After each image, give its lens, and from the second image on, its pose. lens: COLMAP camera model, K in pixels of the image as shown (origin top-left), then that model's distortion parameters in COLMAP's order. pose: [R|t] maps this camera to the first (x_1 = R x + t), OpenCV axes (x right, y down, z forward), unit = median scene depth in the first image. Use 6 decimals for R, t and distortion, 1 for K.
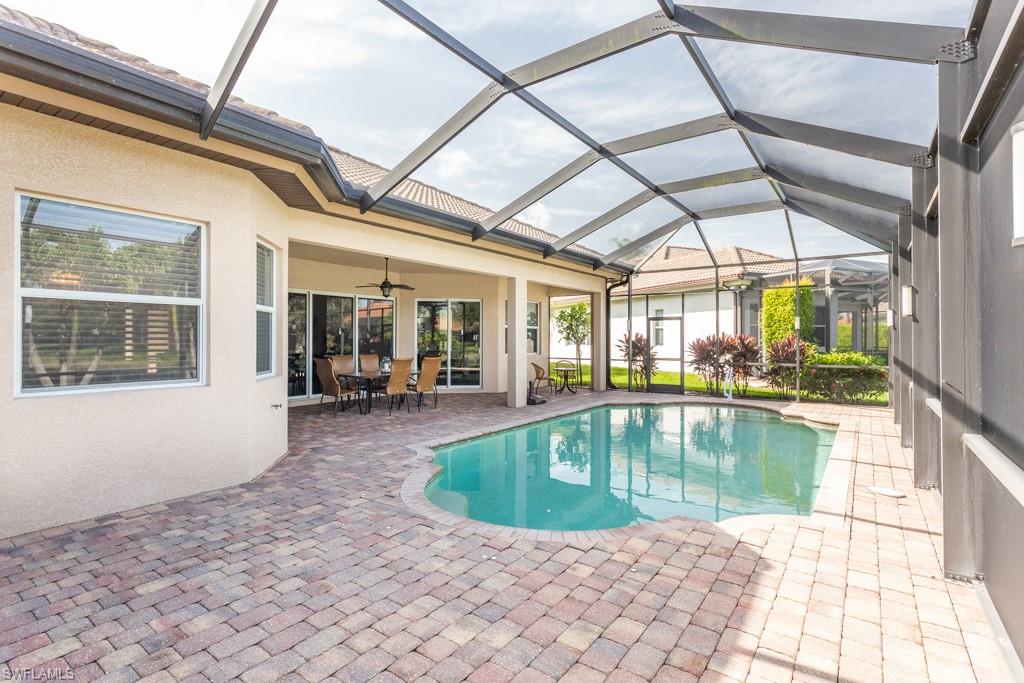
lens RADIAL K [[498.5, 0, 507.2], [0, 498.5, 334.3], [0, 0, 1]] dist [-0.051081, 0.034859]
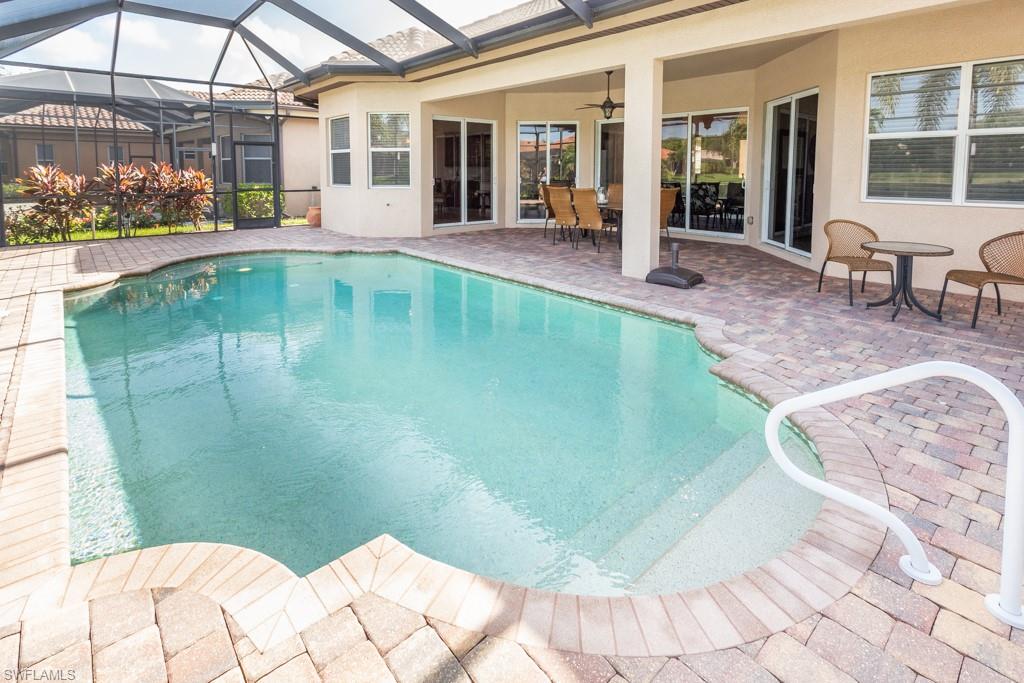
lens RADIAL K [[498.5, 0, 507.2], [0, 498.5, 334.3], [0, 0, 1]] dist [-0.051081, 0.034859]
pose [[-0.228912, 0.294742, -0.927754, 0.775928], [-0.004351, 0.952741, 0.303753, 0.022189], [0.973438, 0.073569, -0.216811, 1.138401]]
